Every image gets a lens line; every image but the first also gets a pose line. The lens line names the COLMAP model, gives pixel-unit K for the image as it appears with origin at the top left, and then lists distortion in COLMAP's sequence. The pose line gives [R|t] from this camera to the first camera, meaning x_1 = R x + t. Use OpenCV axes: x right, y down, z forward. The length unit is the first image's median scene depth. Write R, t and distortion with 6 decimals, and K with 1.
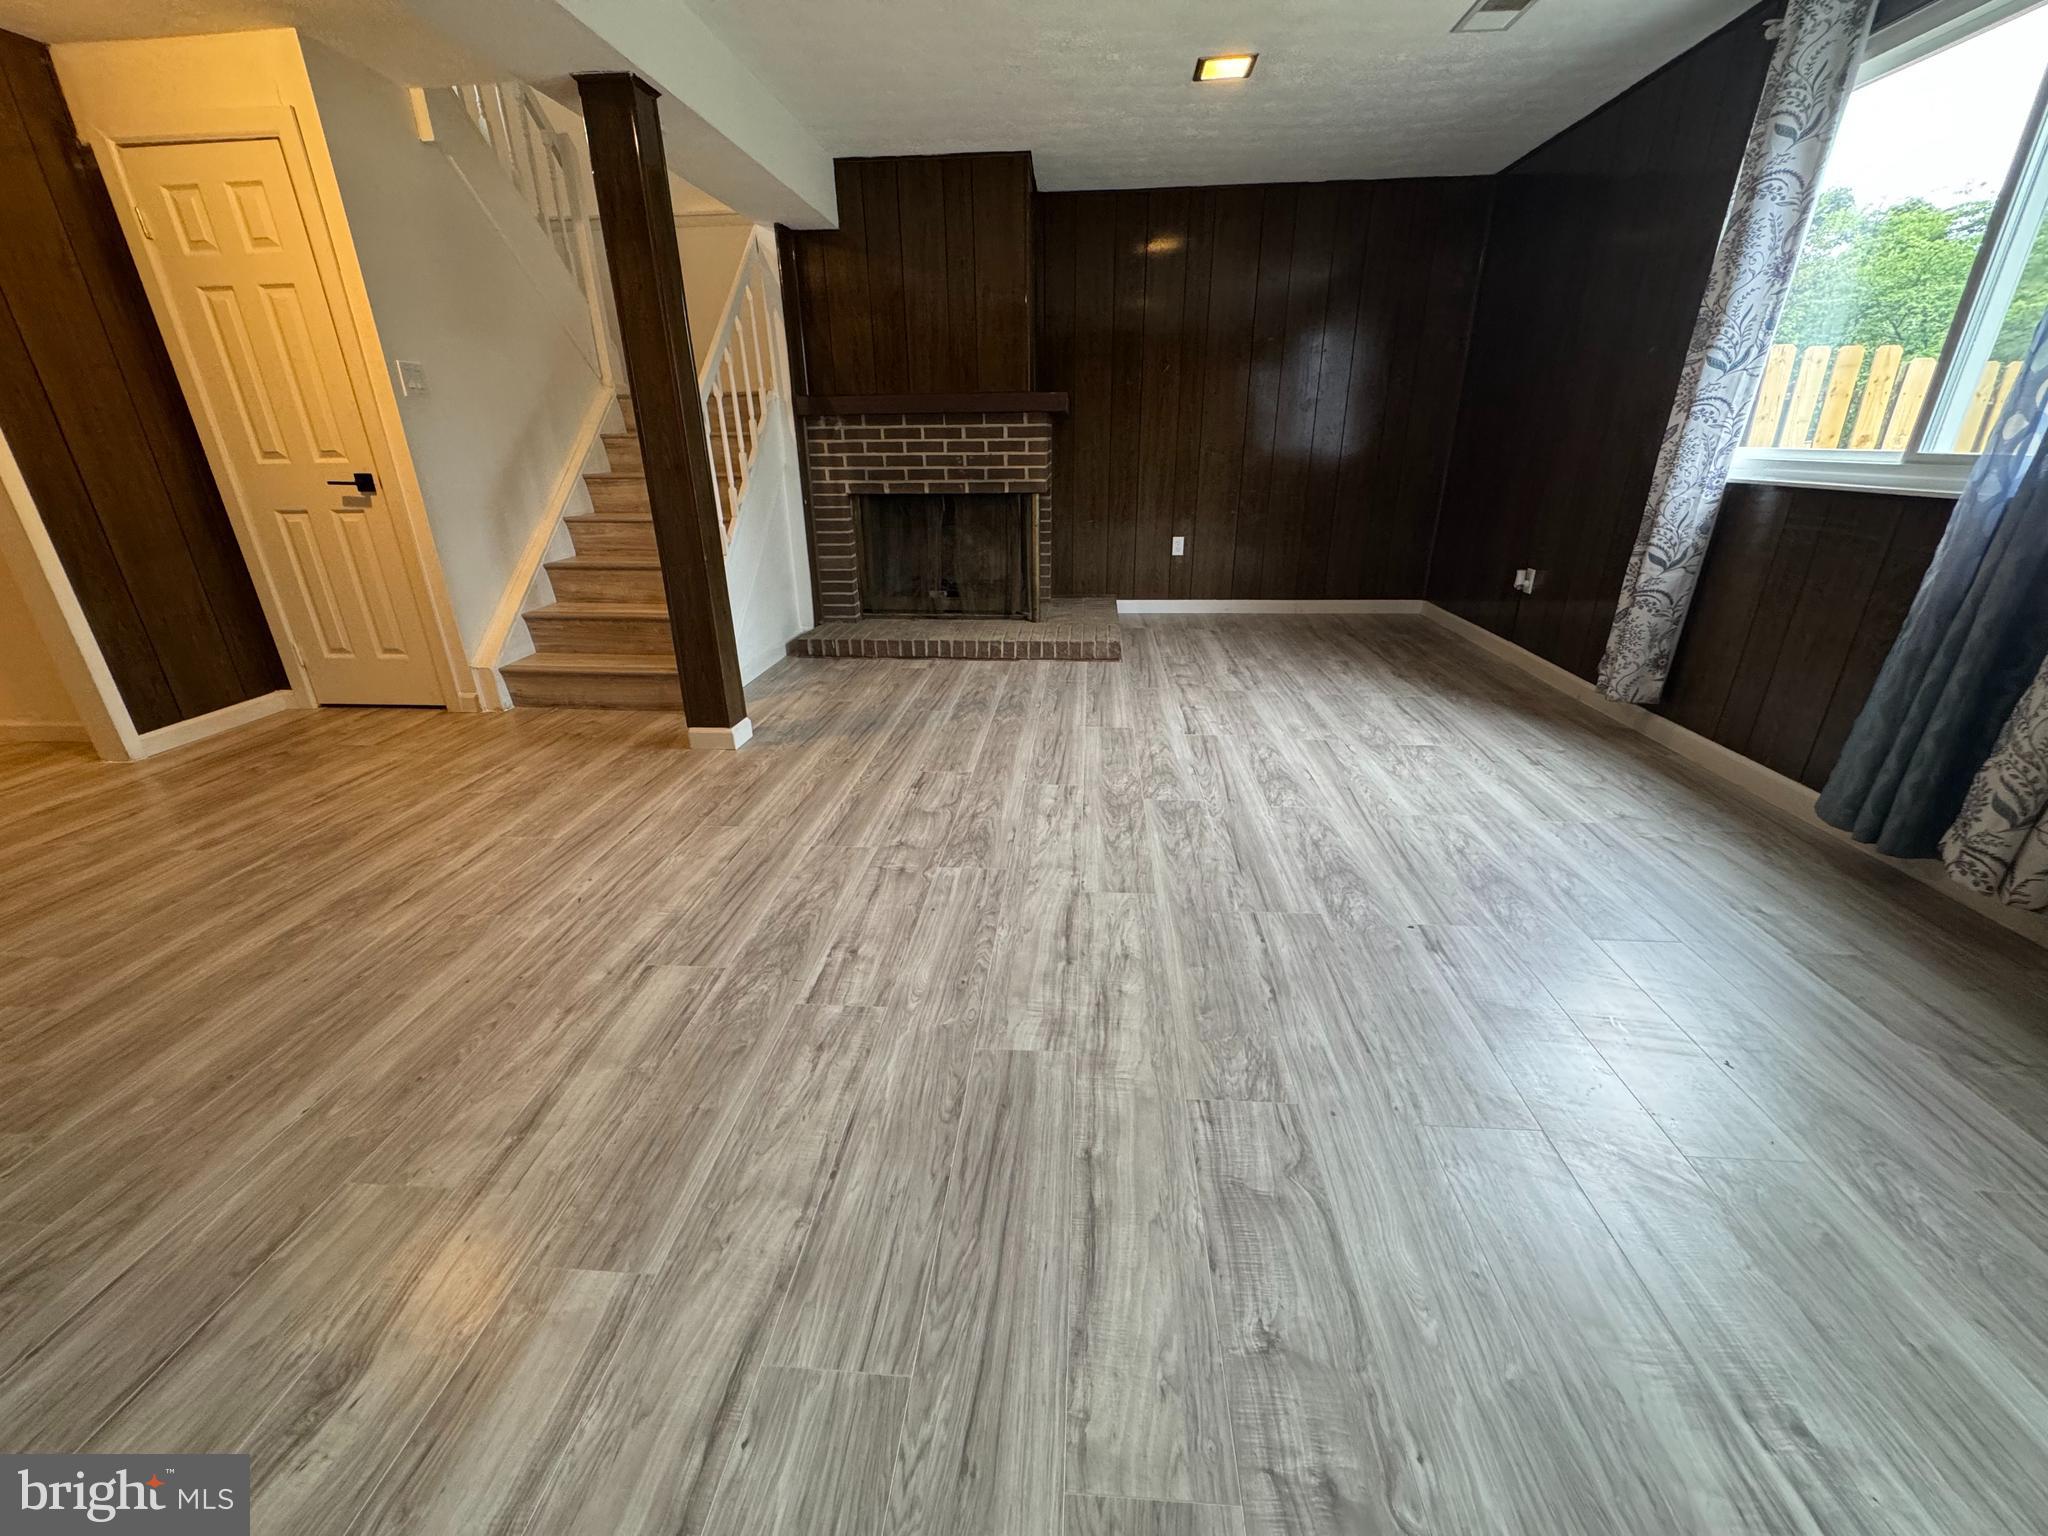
lens RADIAL K [[819.0, 0, 1021.5], [0, 819.0, 767.5], [0, 0, 1]] dist [-0.001513, 0.000054]
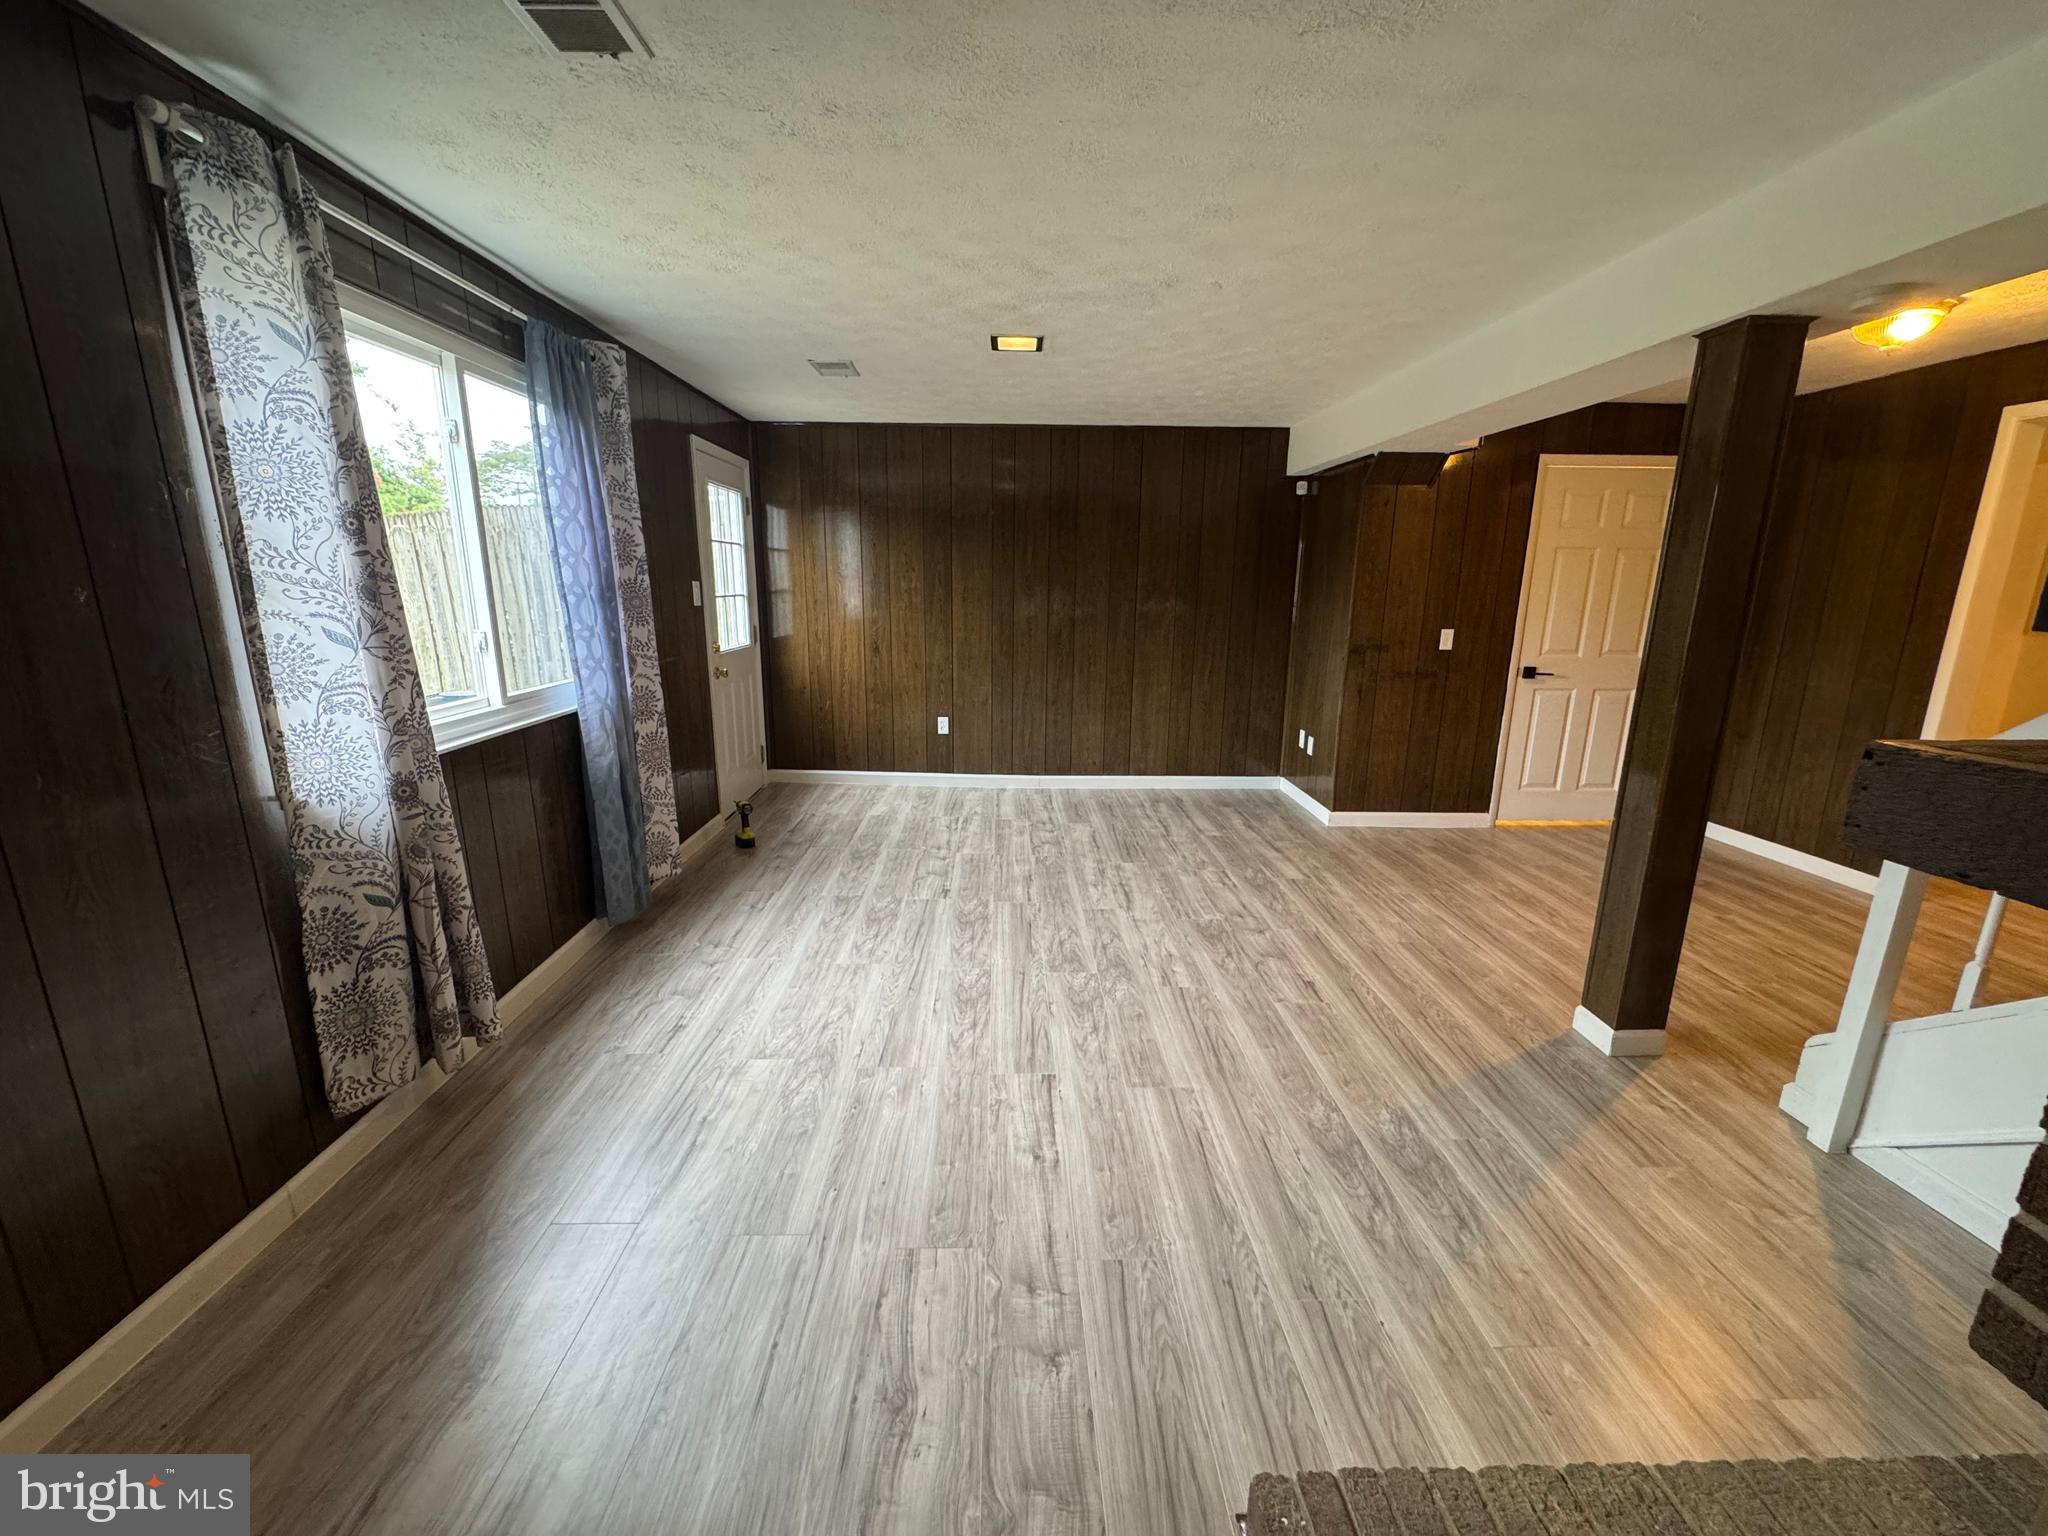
lens RADIAL K [[819.1, 0, 1023.1], [0, 819.1, 766.5], [0, 0, 1]] dist [-0.001985, -0.000360]
pose [[-0.994122, 0.027634, -0.104678, 0.336936], [-0.037562, 0.818778, 0.572880, -0.784283], [0.101539, 0.573445, -0.812928, 1.621748]]
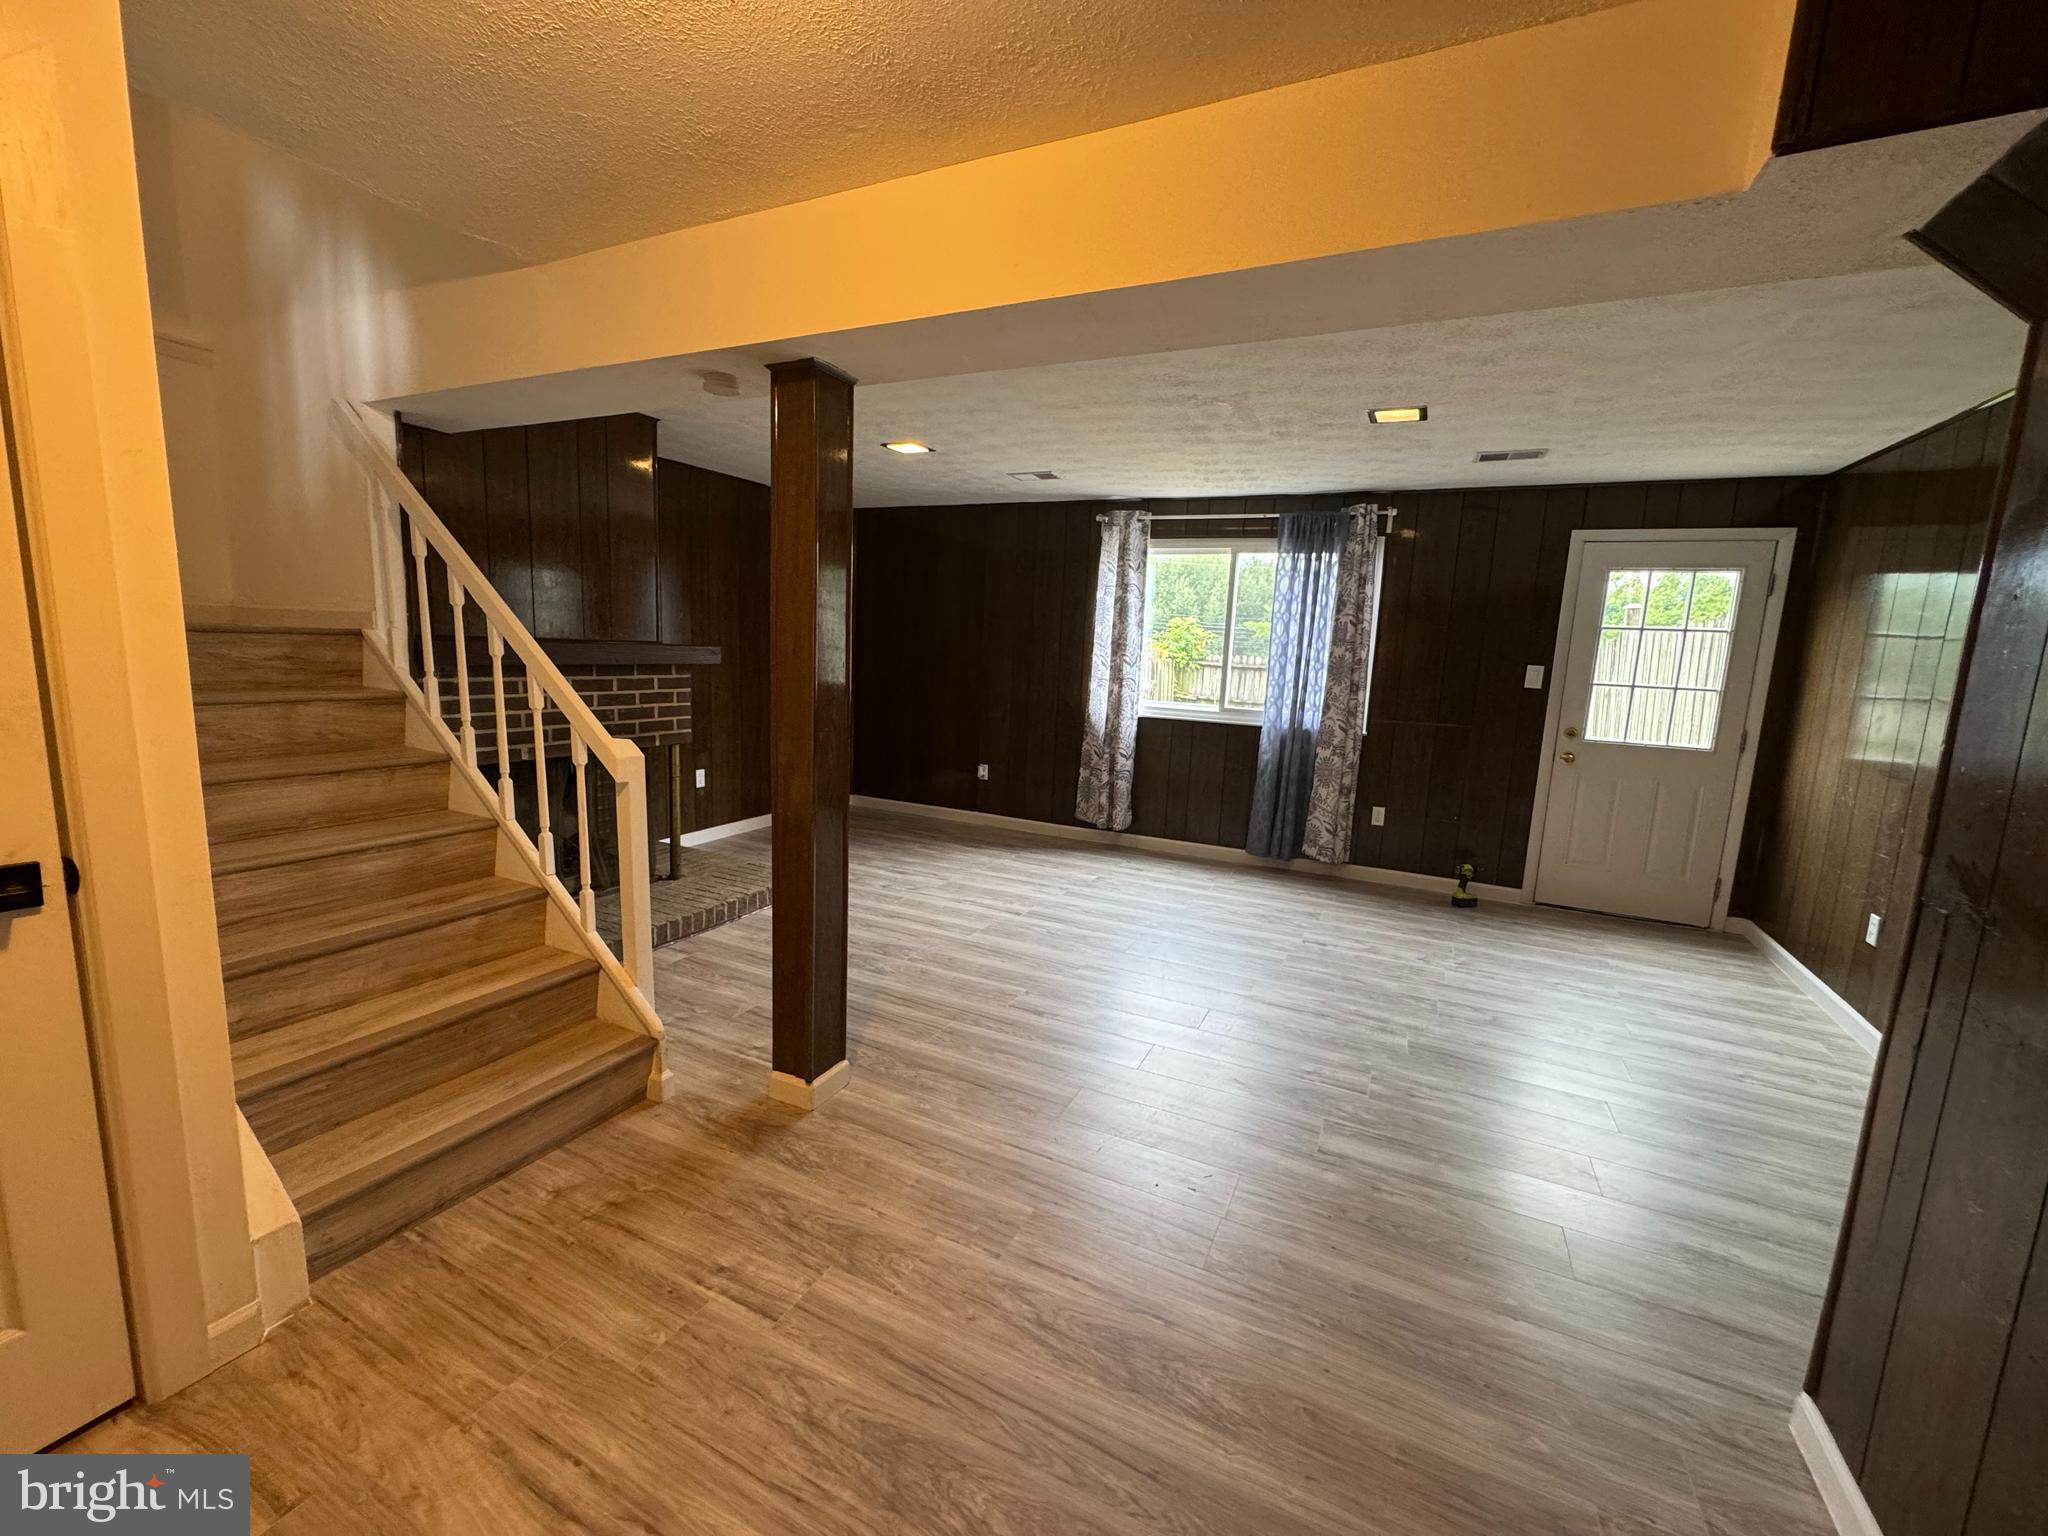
lens RADIAL K [[819.1, 0, 1023.1], [0, 819.1, 766.5], [0, 0, 1]] dist [-0.001985, -0.000360]
pose [[0.360606, -0.110751, 0.926120, -1.106317], [0.304804, 0.952403, -0.004788, -0.292258], [-0.881509, 0.284011, 0.377200, 0.487296]]
